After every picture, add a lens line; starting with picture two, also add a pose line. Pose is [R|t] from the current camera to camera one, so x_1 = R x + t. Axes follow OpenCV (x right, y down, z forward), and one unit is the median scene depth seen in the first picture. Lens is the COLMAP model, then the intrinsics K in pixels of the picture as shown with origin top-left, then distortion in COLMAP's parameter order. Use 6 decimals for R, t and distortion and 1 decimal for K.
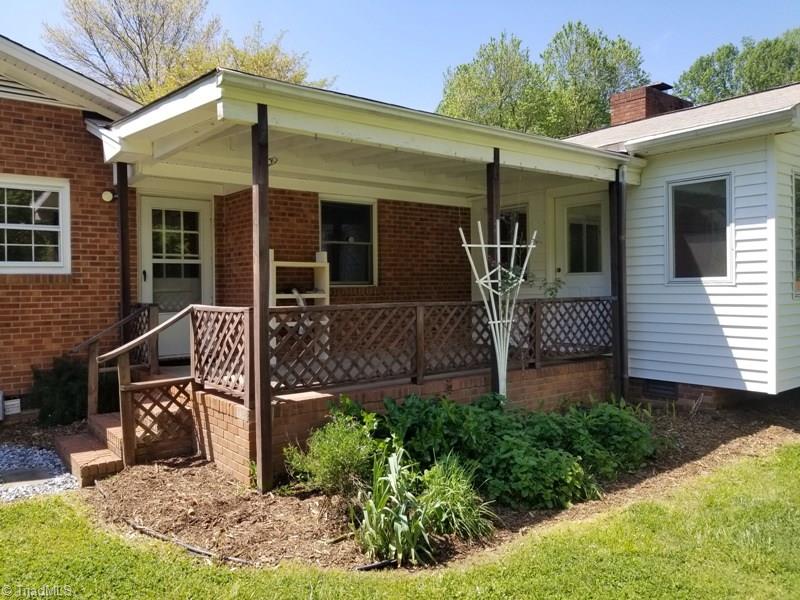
lens RADIAL K [[630.5, 0, 368.8], [0, 630.5, 297.0], [0, 0, 1]] dist [0.109814, -0.209696]
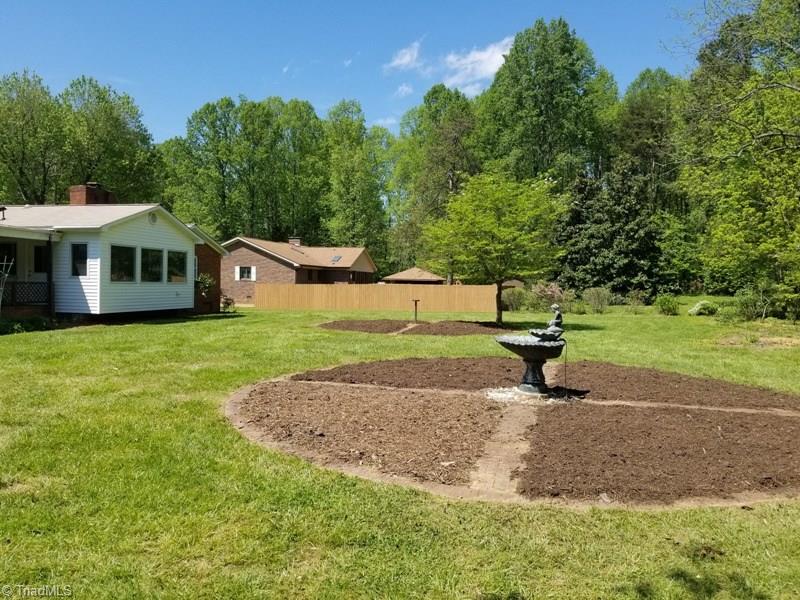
lens RADIAL K [[630.5, 0, 368.8], [0, 630.5, 297.0], [0, 0, 1]] dist [0.109814, -0.209696]
pose [[0.771088, 0.017145, 0.636498, -0.300215], [-0.019073, 0.999811, -0.003825, 0.047756], [-0.636443, -0.009191, 0.771269, -1.984290]]
